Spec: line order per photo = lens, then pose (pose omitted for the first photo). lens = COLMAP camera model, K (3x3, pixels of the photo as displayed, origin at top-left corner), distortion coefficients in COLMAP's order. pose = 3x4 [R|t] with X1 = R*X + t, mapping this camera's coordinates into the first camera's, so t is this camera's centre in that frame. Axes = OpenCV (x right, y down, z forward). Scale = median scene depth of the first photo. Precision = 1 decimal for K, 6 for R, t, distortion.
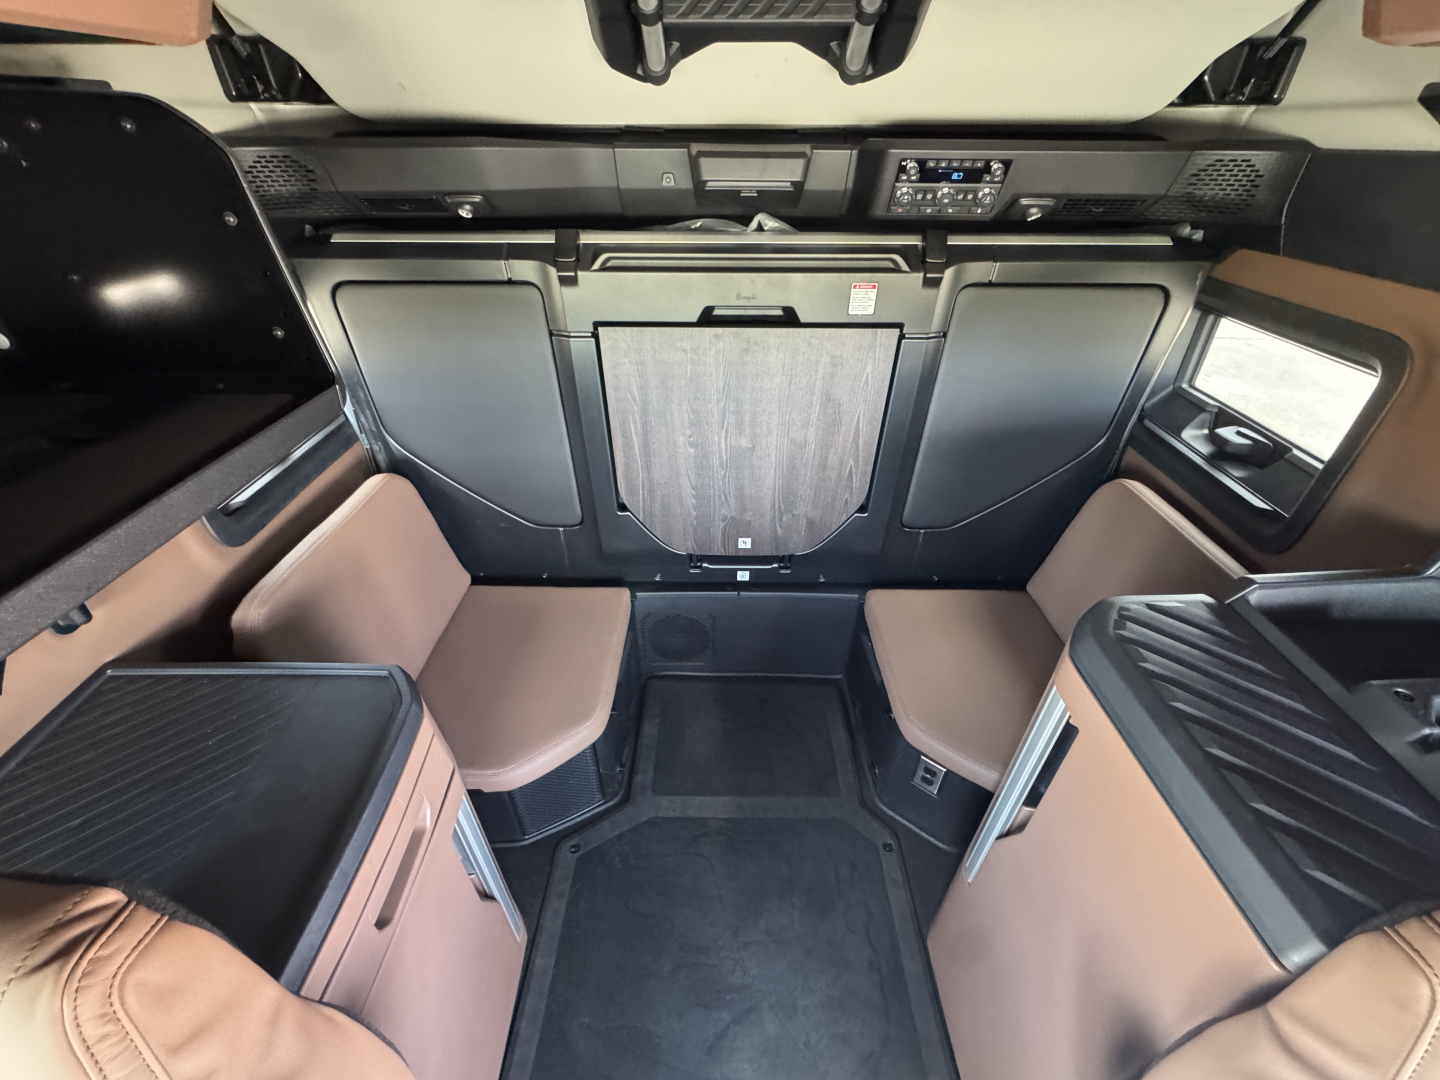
lens RADIAL K [[580.4, 0, 721.5], [0, 580.4, 537.4], [0, 0, 1]] dist [-0.001910, 0.000433]
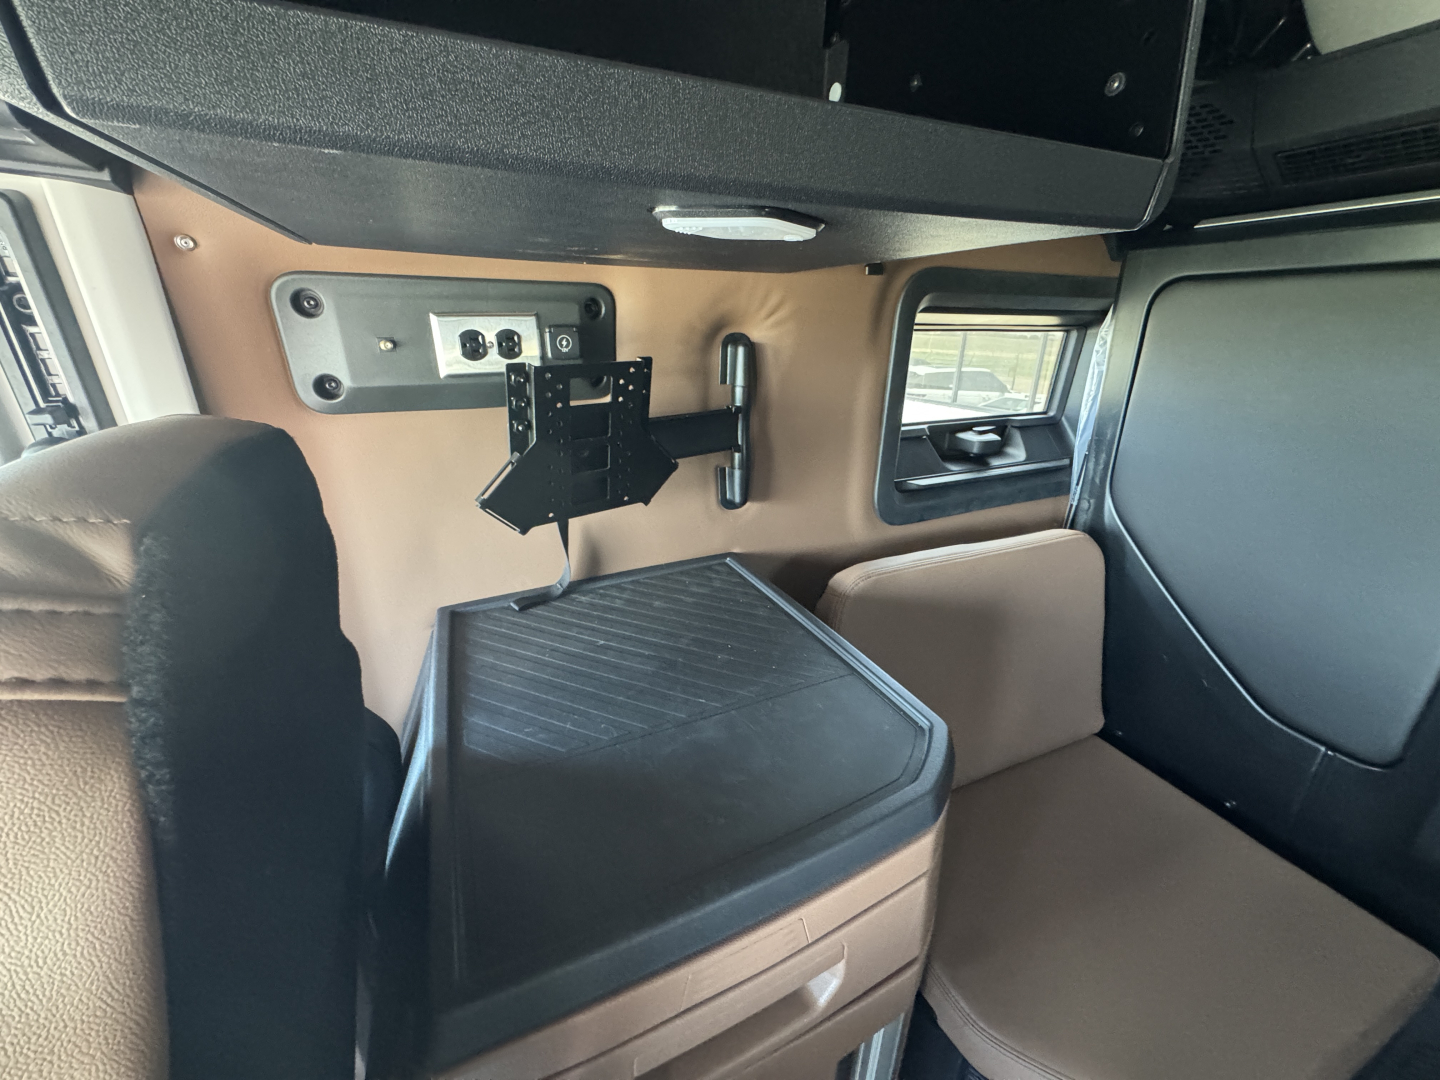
lens RADIAL K [[580.4, 0, 724.6], [0, 580.4, 542.9], [0, 0, 1]] dist [-0.001910, 0.000433]
pose [[0.417534, 0.327922, -0.847427, -0.165269], [-0.532567, 0.843951, 0.064177, 0.110086], [0.736232, 0.424516, 0.527019, 0.340469]]
